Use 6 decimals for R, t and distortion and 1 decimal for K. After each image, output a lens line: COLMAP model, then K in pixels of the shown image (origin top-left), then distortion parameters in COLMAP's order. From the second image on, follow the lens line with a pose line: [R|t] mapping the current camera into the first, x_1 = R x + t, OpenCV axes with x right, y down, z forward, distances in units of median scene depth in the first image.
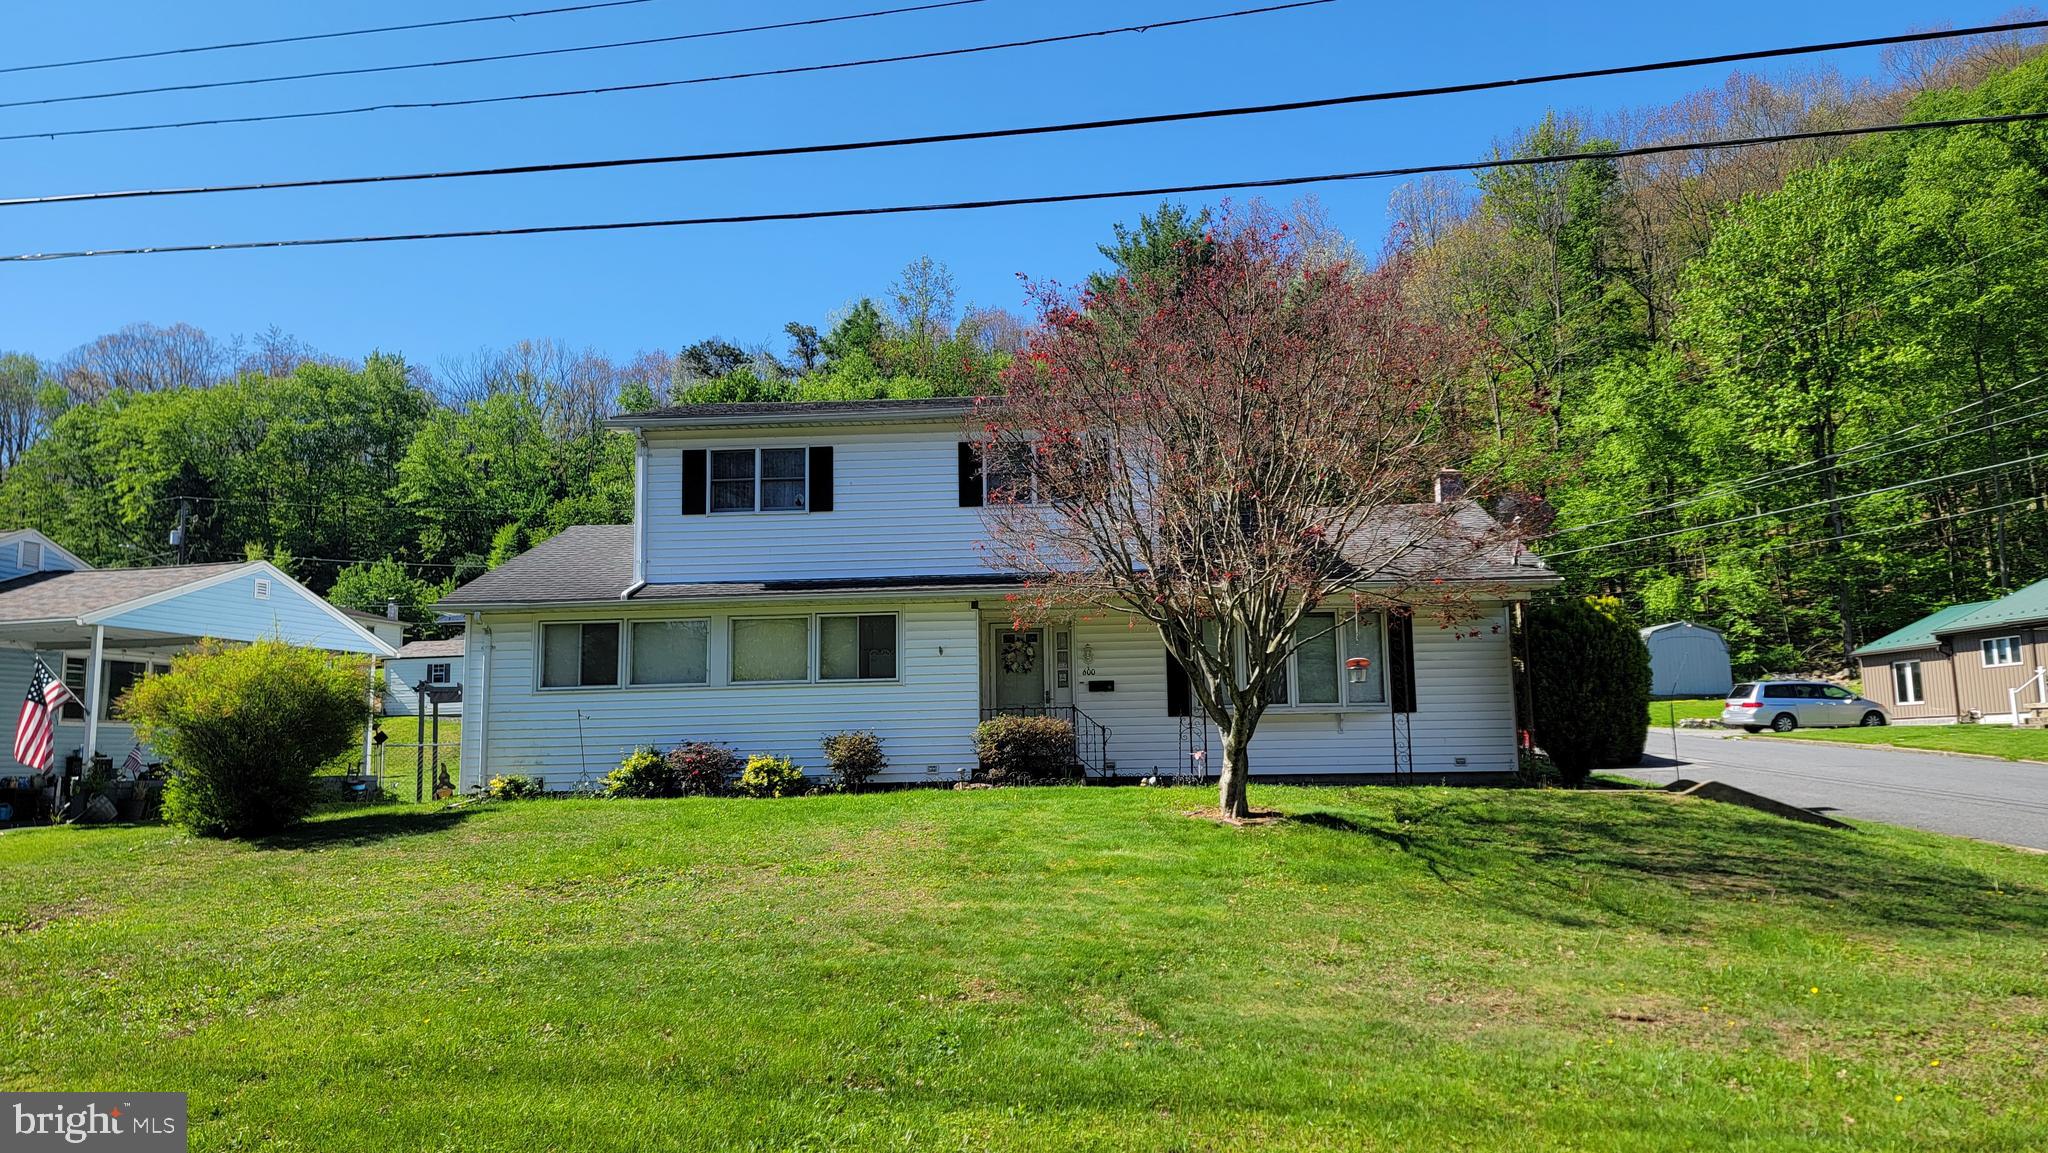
lens RADIAL K [[1359.9, 0, 1064.4], [0, 1359.9, 579.4], [0, 0, 1]] dist [0.086716, -0.095851]
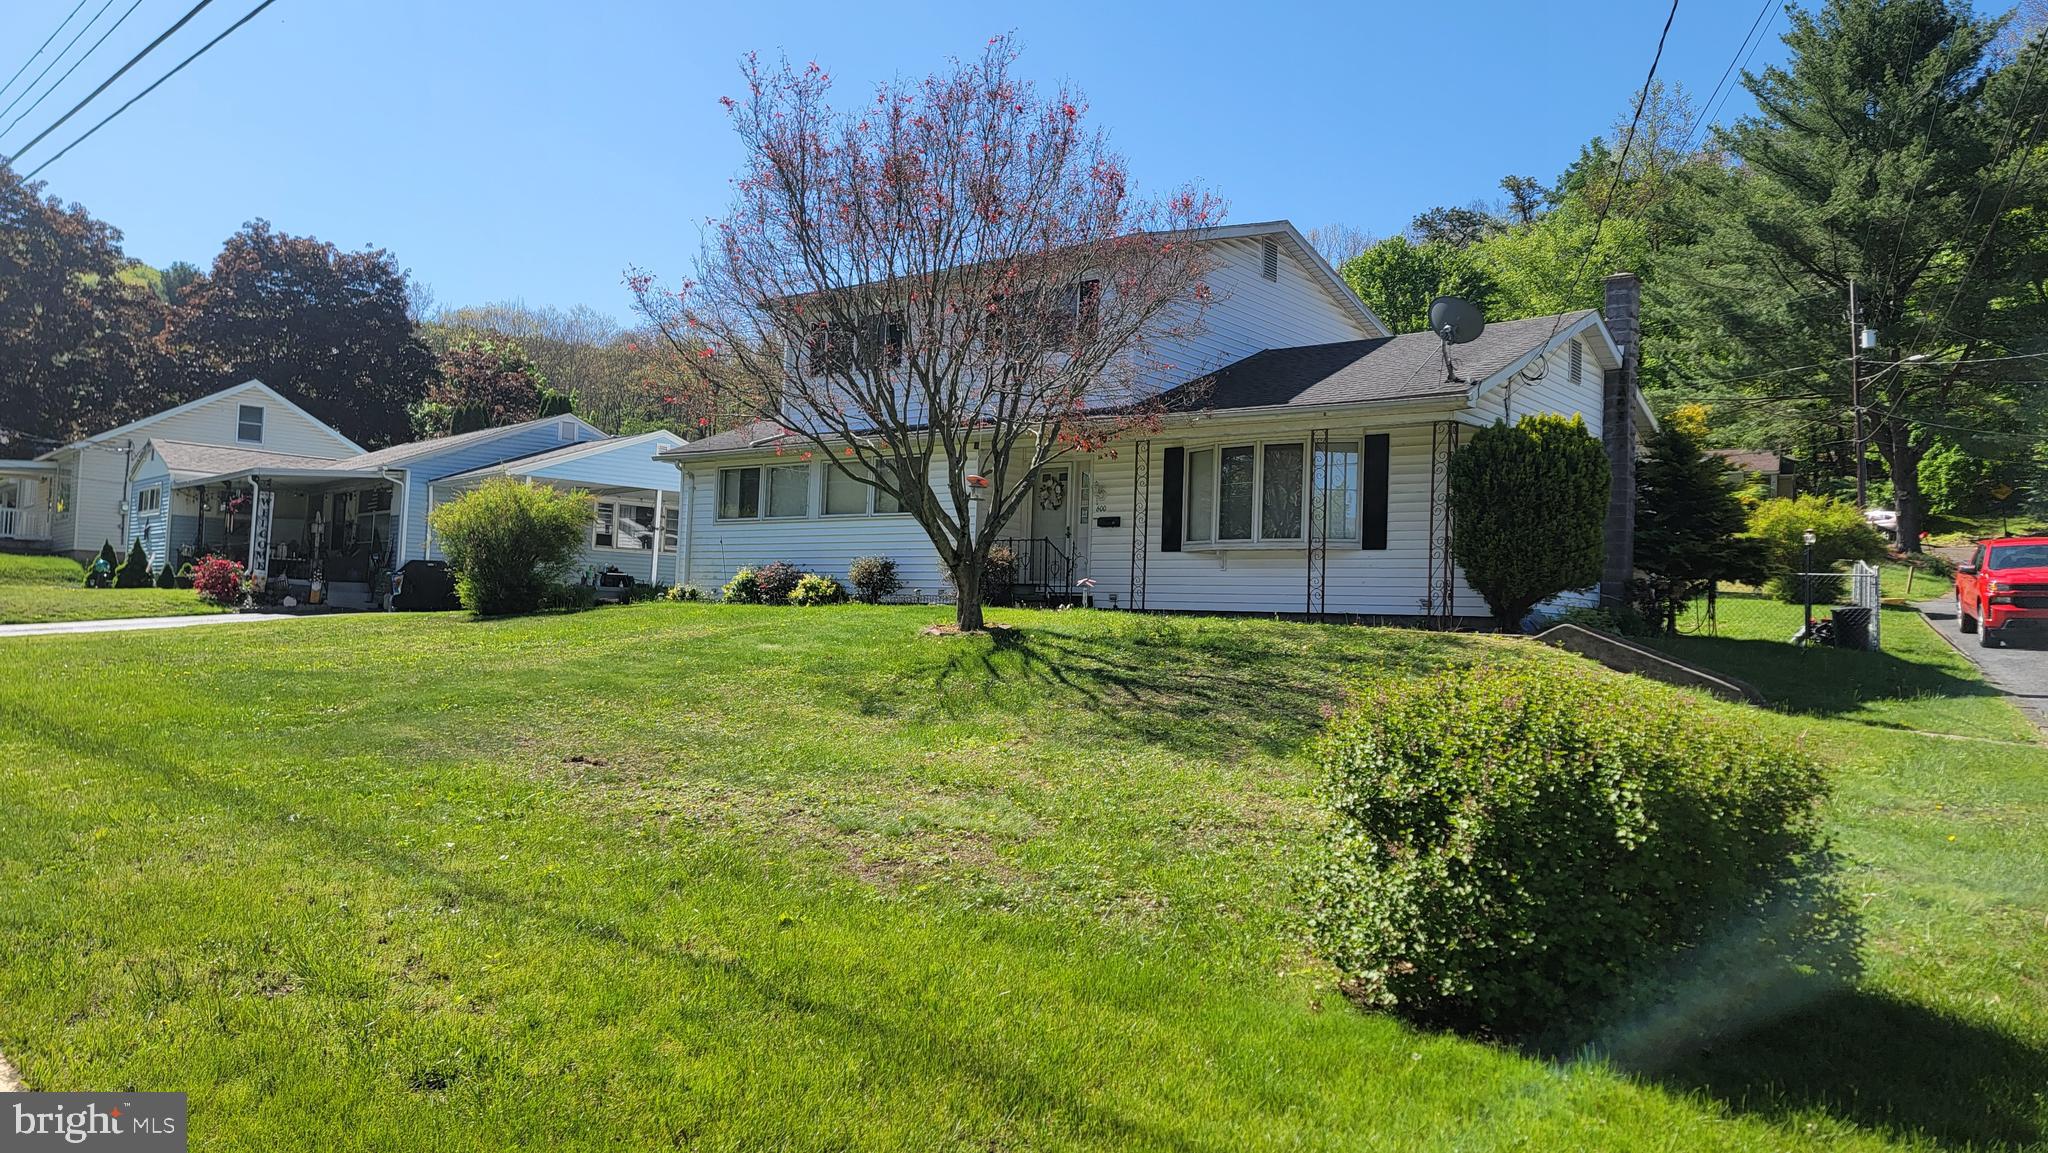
lens RADIAL K [[1359.9, 0, 1064.4], [0, 1359.9, 579.4], [0, 0, 1]] dist [0.086716, -0.095851]
pose [[0.839656, 0.027210, -0.542437, 0.560852], [0.021586, 0.996283, 0.083391, 0.035004], [0.542690, -0.081728, 0.835947, 0.114704]]
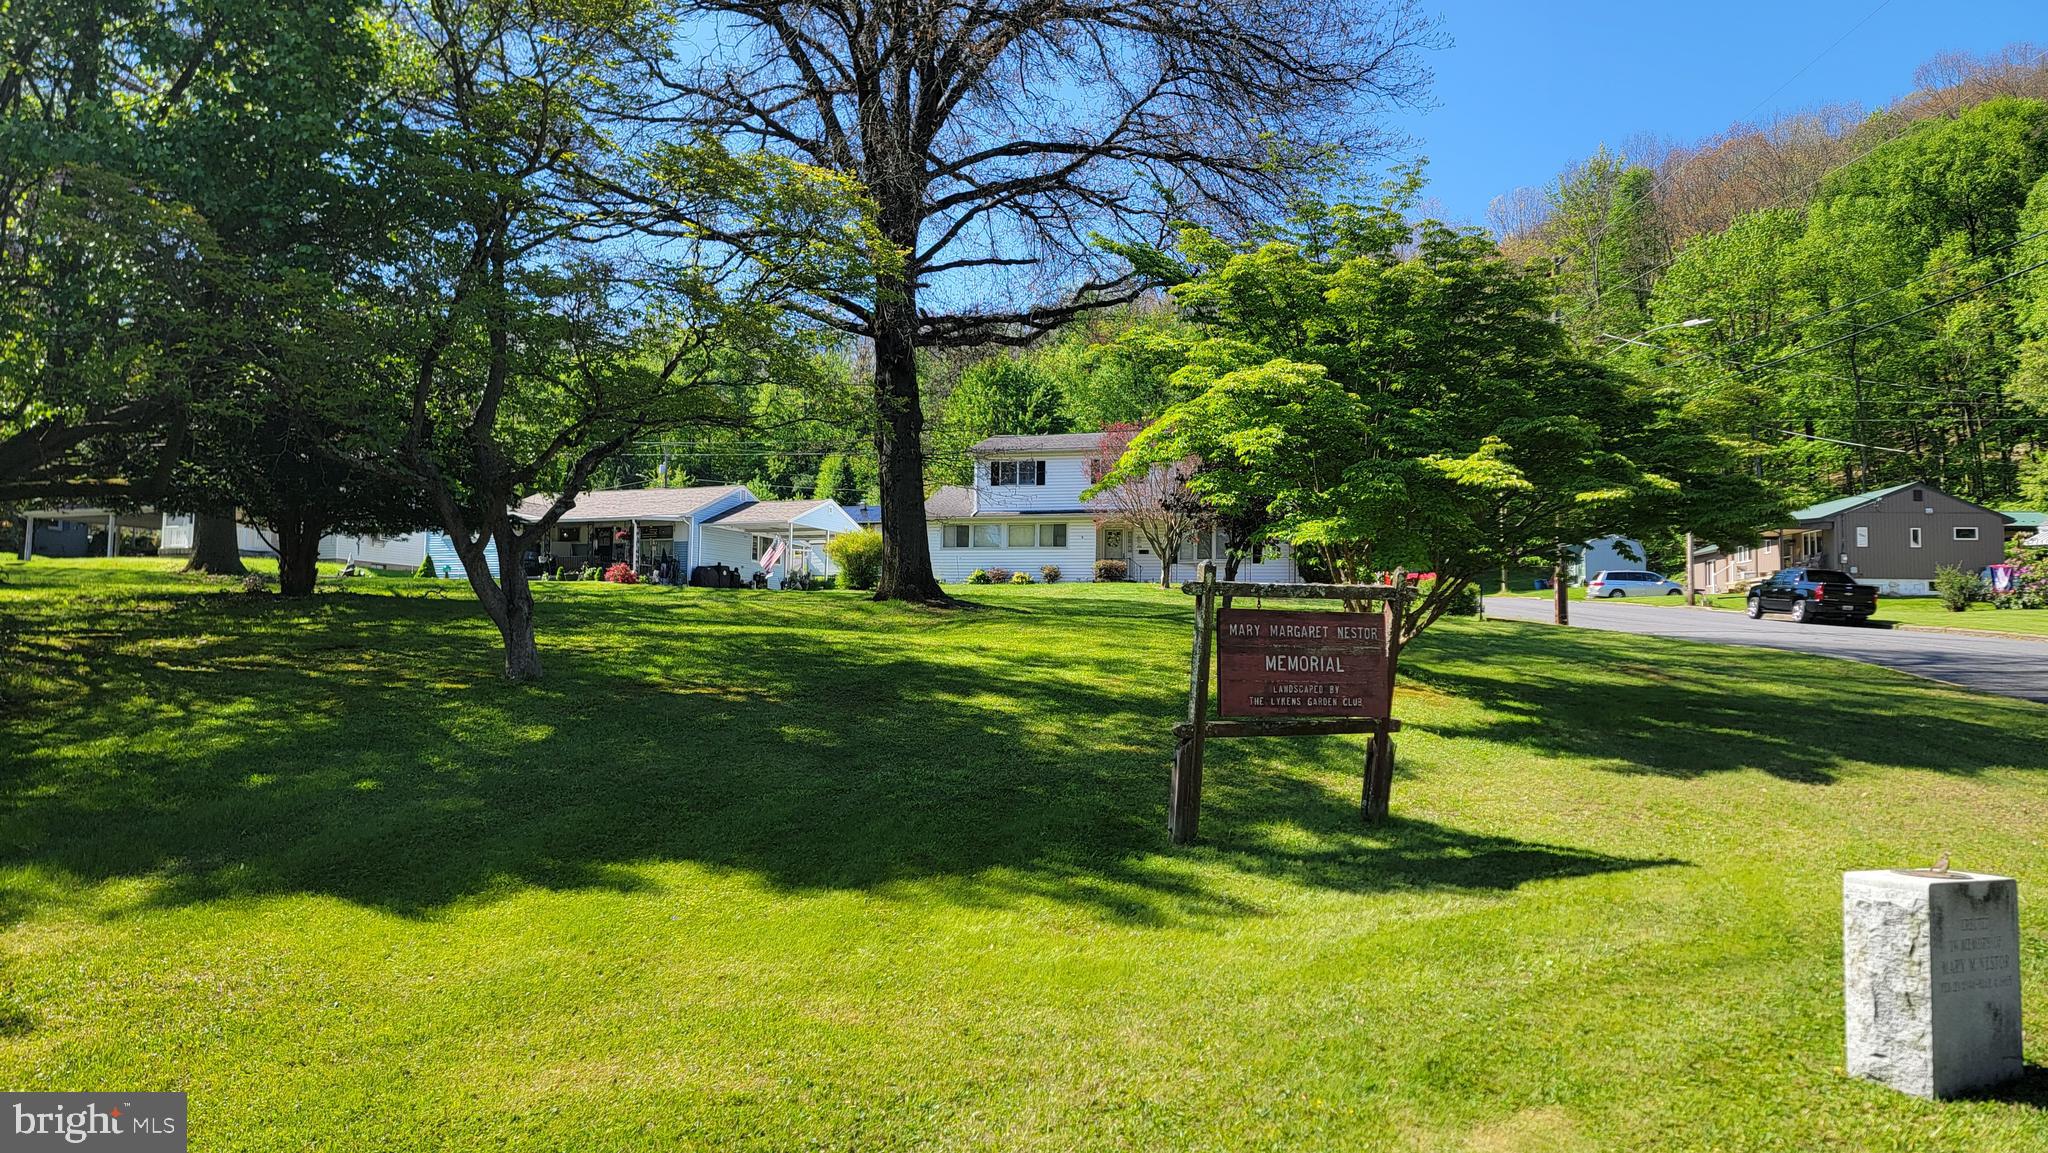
lens RADIAL K [[1359.9, 0, 1064.4], [0, 1359.9, 579.4], [0, 0, 1]] dist [0.086716, -0.095851]
pose [[0.984786, 0.020707, -0.172532, 0.334486], [-0.009189, 0.997691, 0.067291, -0.045019], [0.173527, -0.064682, 0.982703, -1.642895]]
